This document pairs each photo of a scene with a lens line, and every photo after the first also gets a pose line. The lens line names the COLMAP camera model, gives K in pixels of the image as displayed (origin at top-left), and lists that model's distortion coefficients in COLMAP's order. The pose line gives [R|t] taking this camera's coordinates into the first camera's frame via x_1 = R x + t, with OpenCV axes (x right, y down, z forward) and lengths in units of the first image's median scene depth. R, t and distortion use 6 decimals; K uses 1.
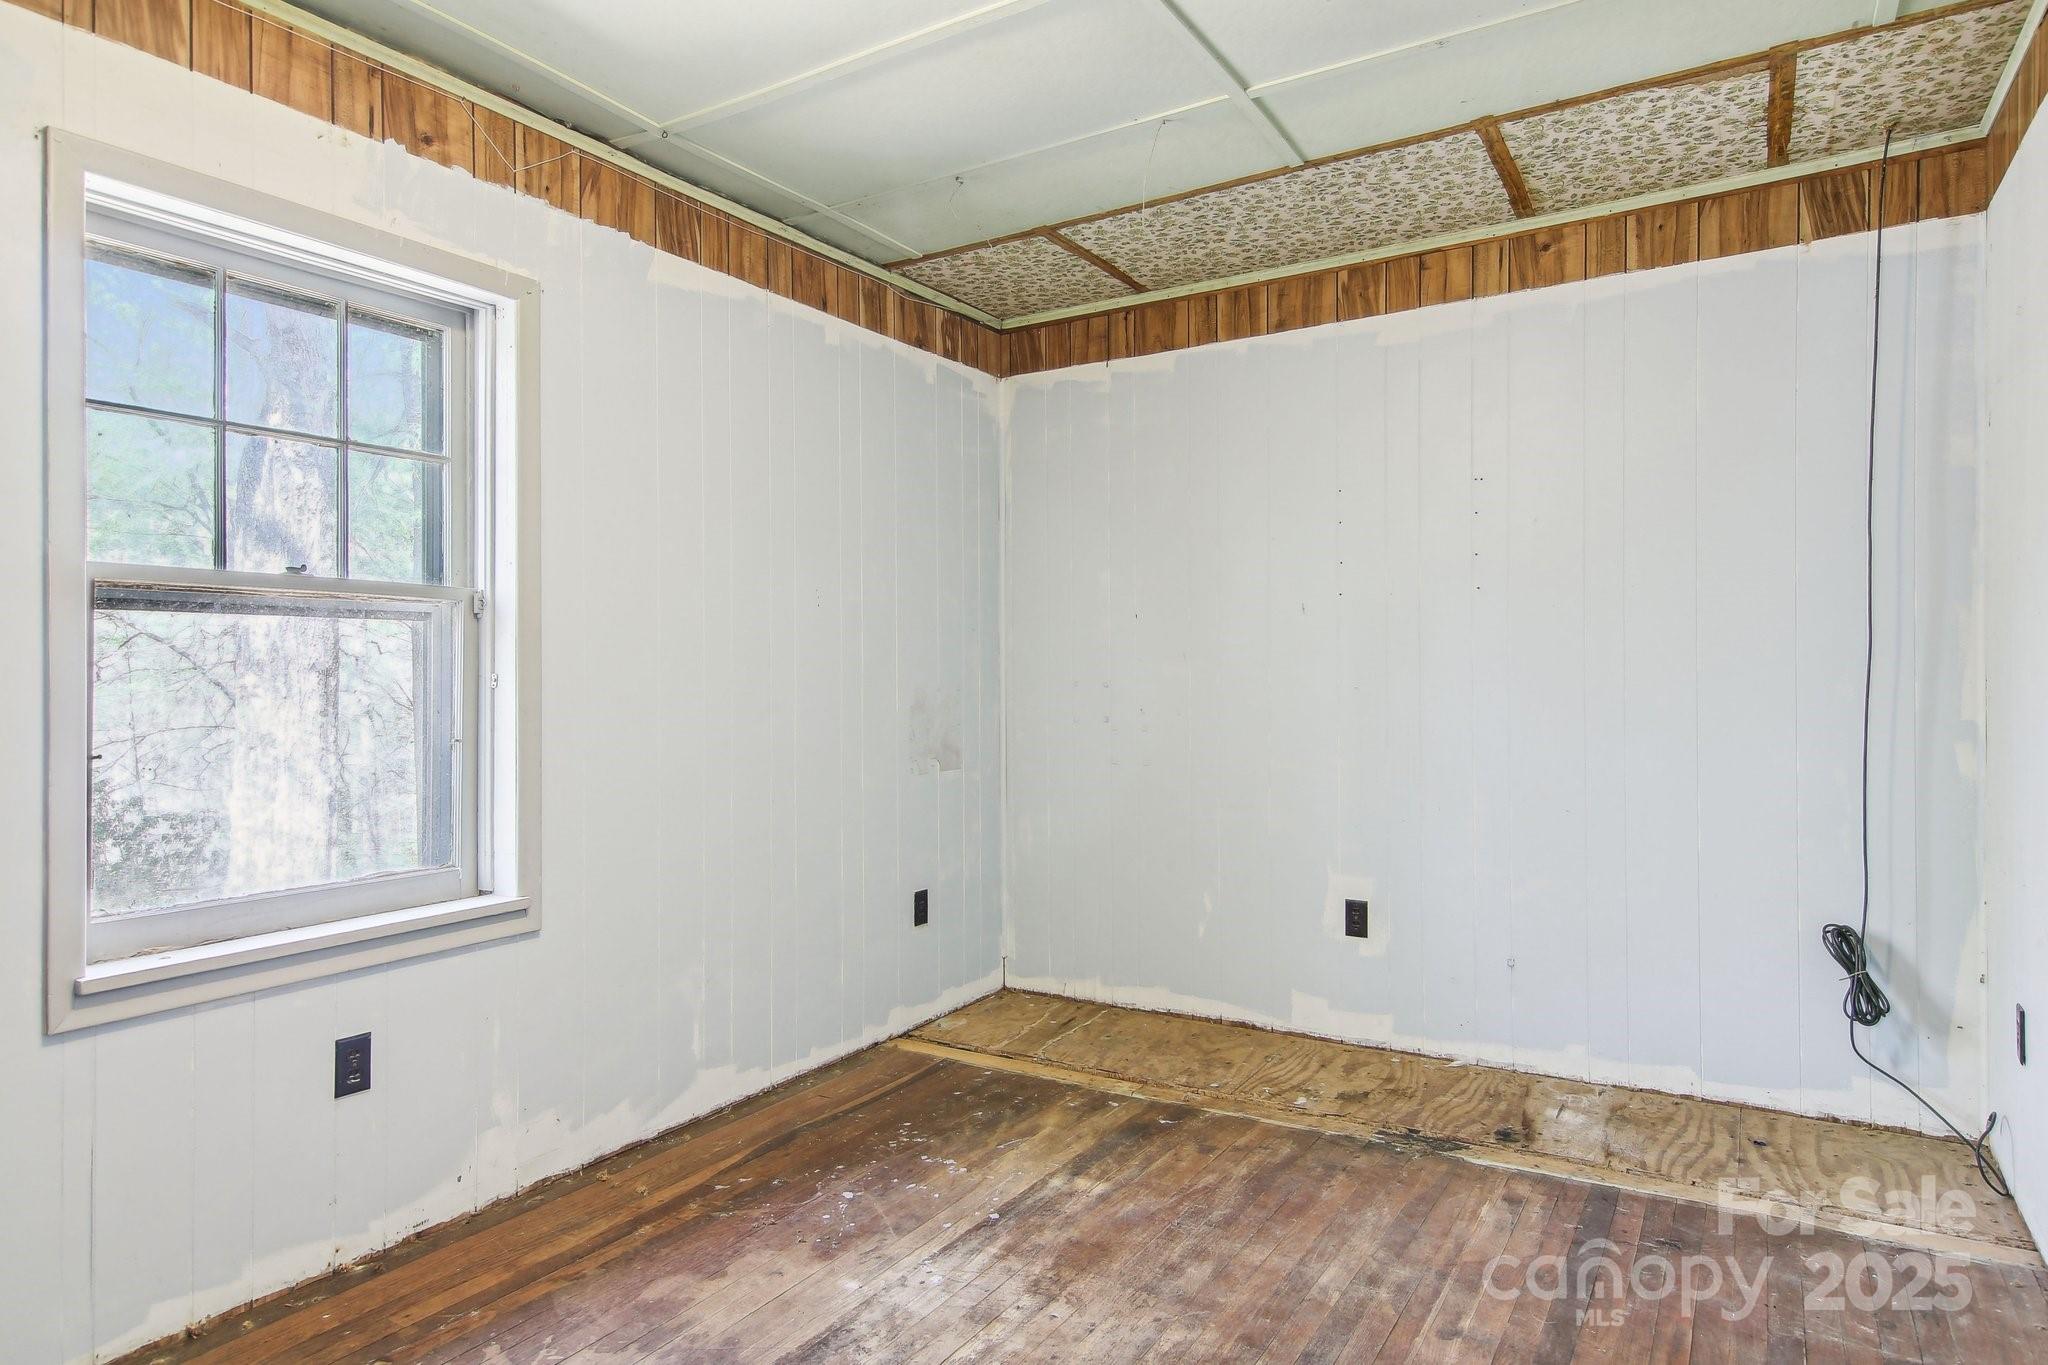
lens RADIAL K [[1198.0, 0, 1024.2], [0, 1198.0, 668.3], [0, 0, 1]] dist [0.031266, -0.032123]
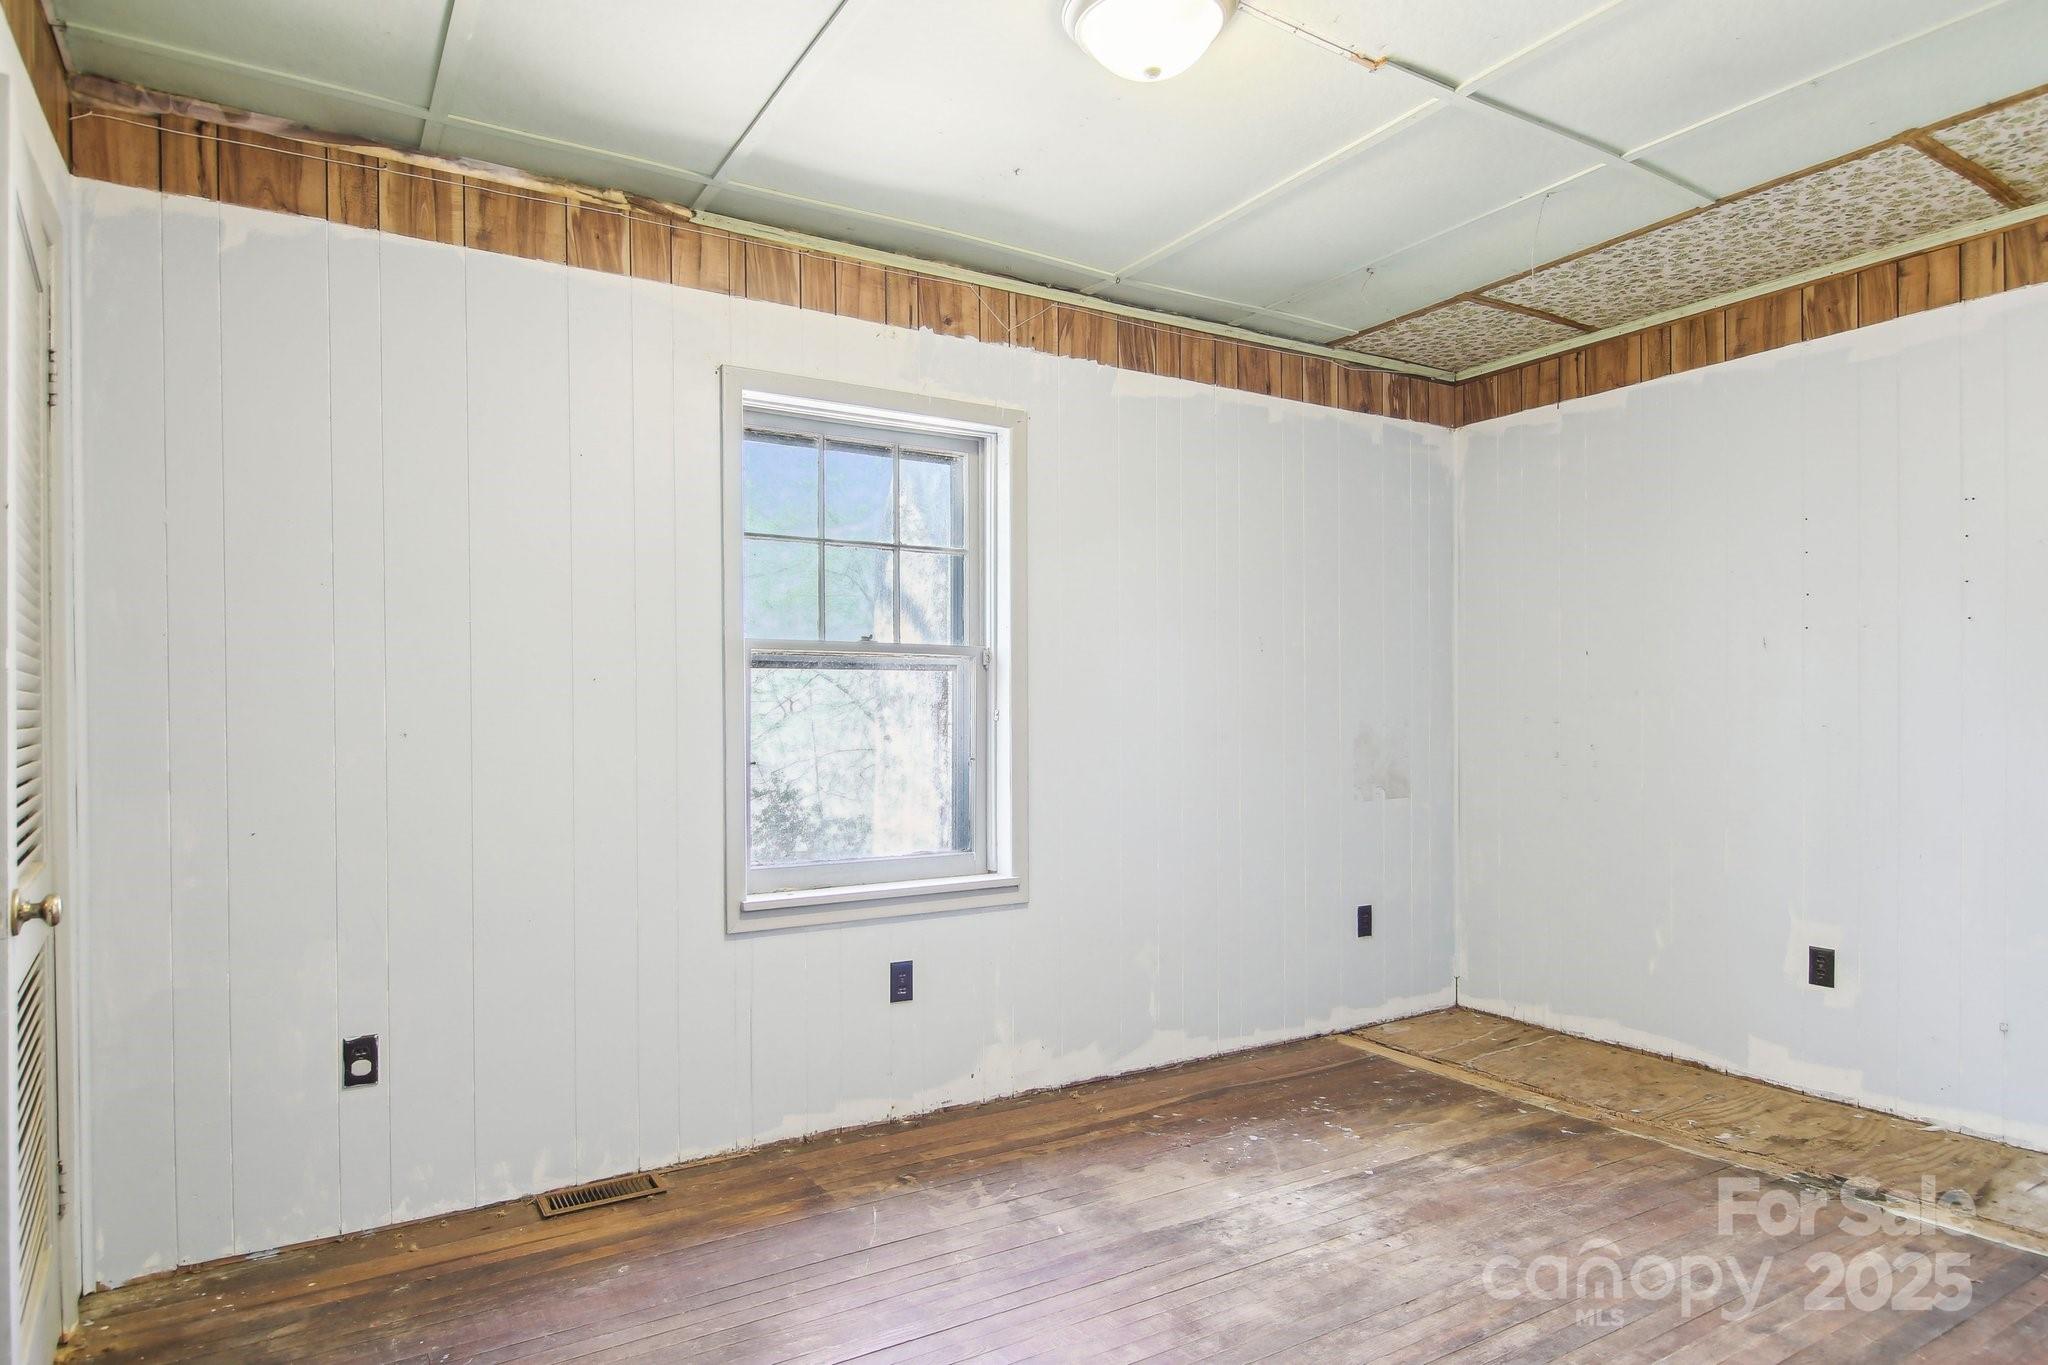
lens RADIAL K [[1166.9, 0, 1017.2], [0, 1166.9, 740.4], [0, 0, 1]] dist [0.006685, -0.019285]
pose [[0.892239, 0.013046, -0.451374, 0.151917], [0.001603, 0.999485, 0.032057, -0.003009], [0.451560, -0.029326, 0.891759, -0.136021]]
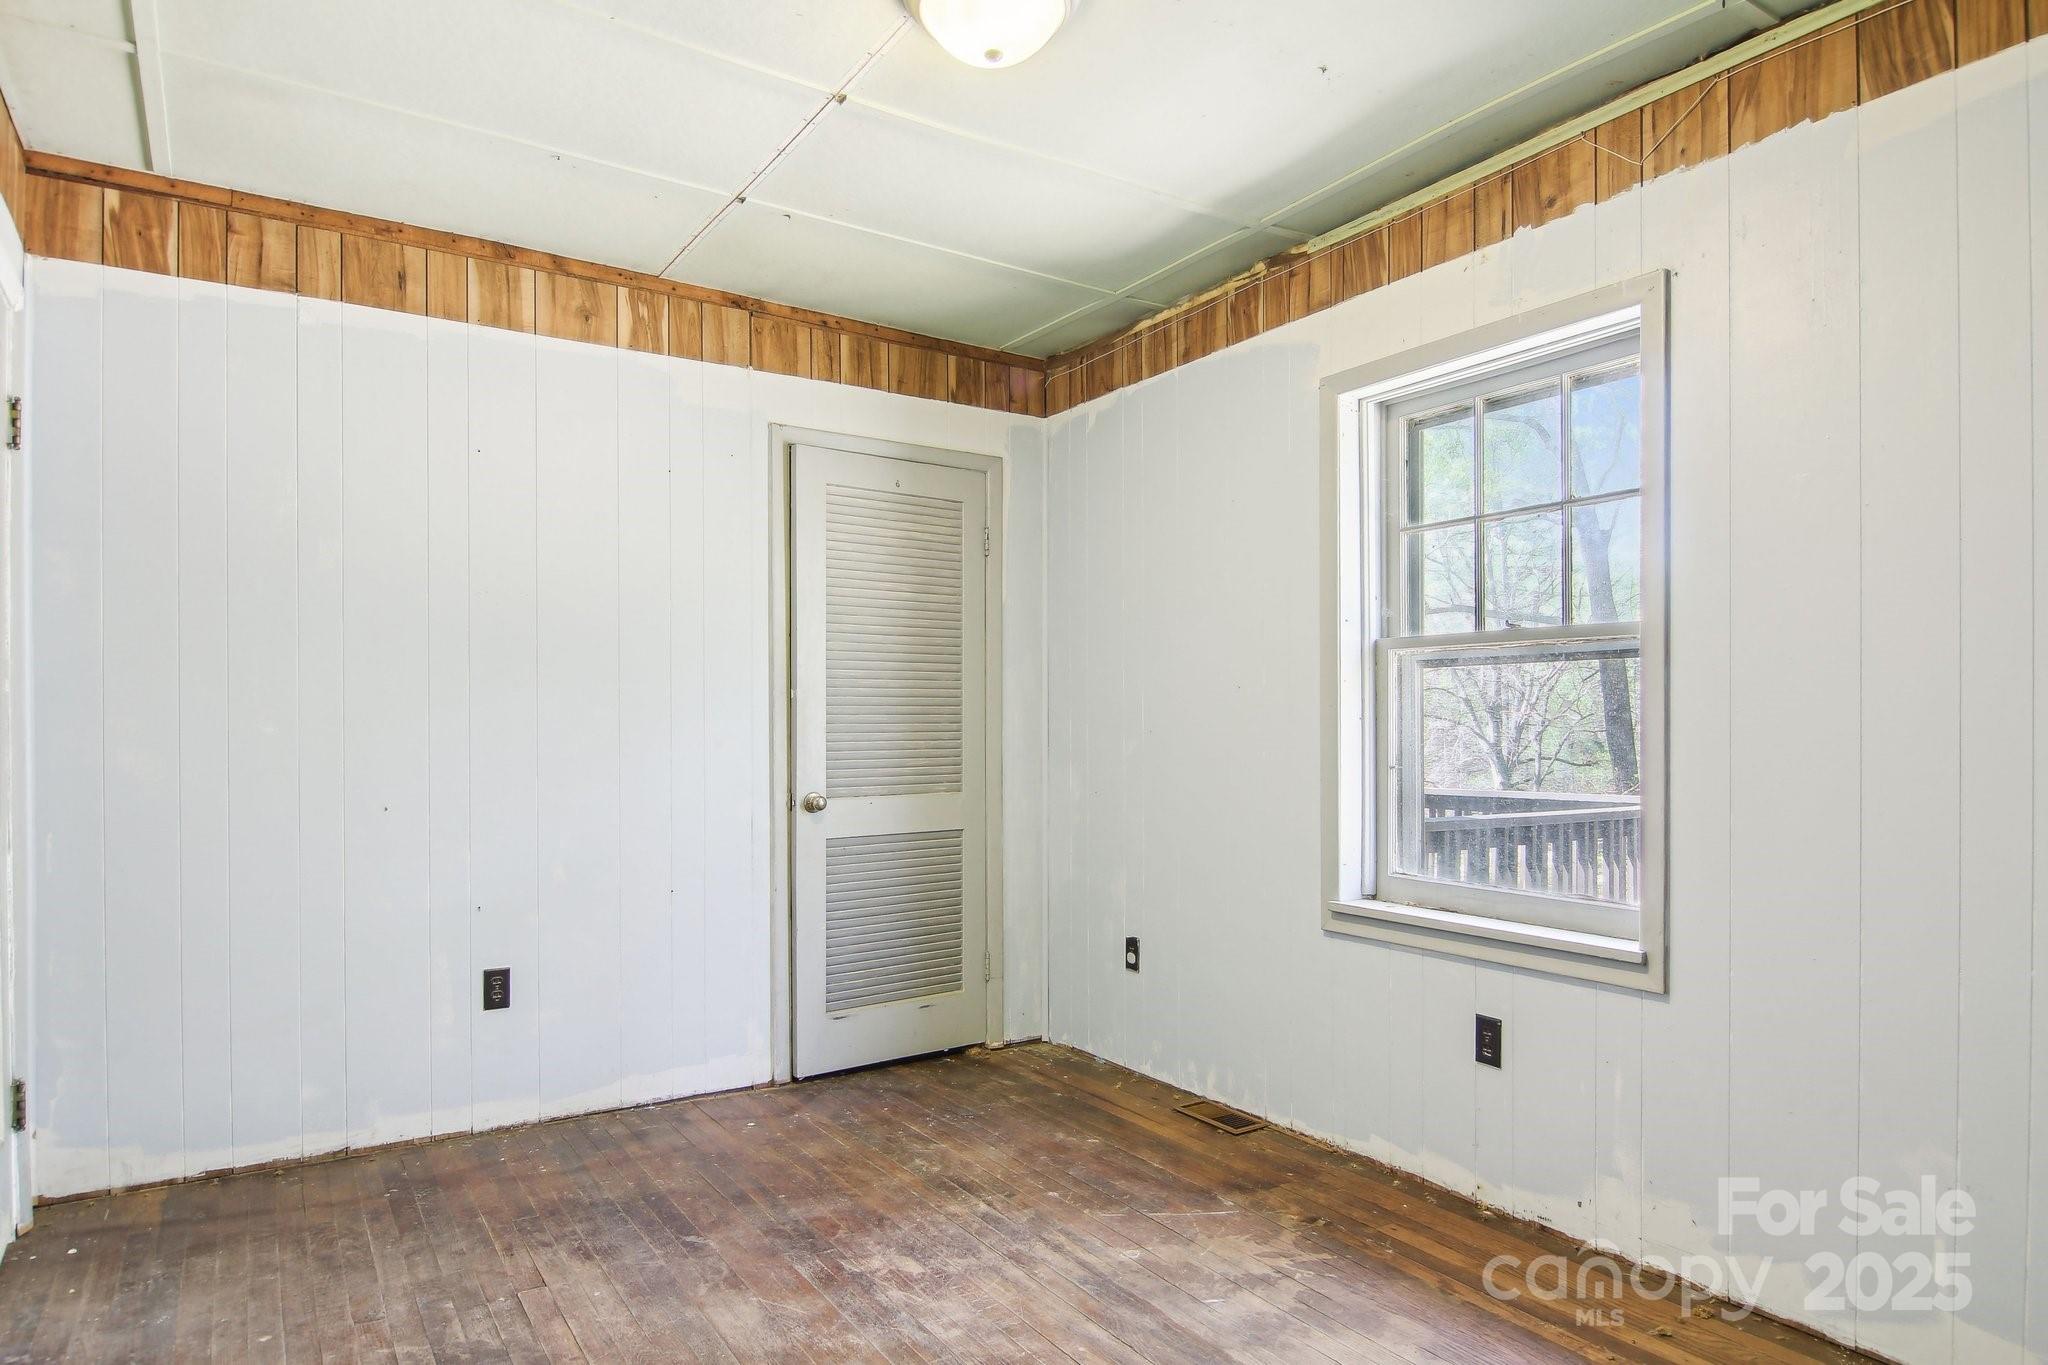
lens RADIAL K [[1149.6, 0, 1022.9], [0, 1149.6, 748.6], [0, 0, 1]] dist [0.029028, -0.019434]
pose [[-0.404297, 0.027113, -0.914226, 0.526006], [0.009788, 0.999632, 0.025317, 0.006105], [0.914575, 0.001287, -0.404414, 0.828897]]
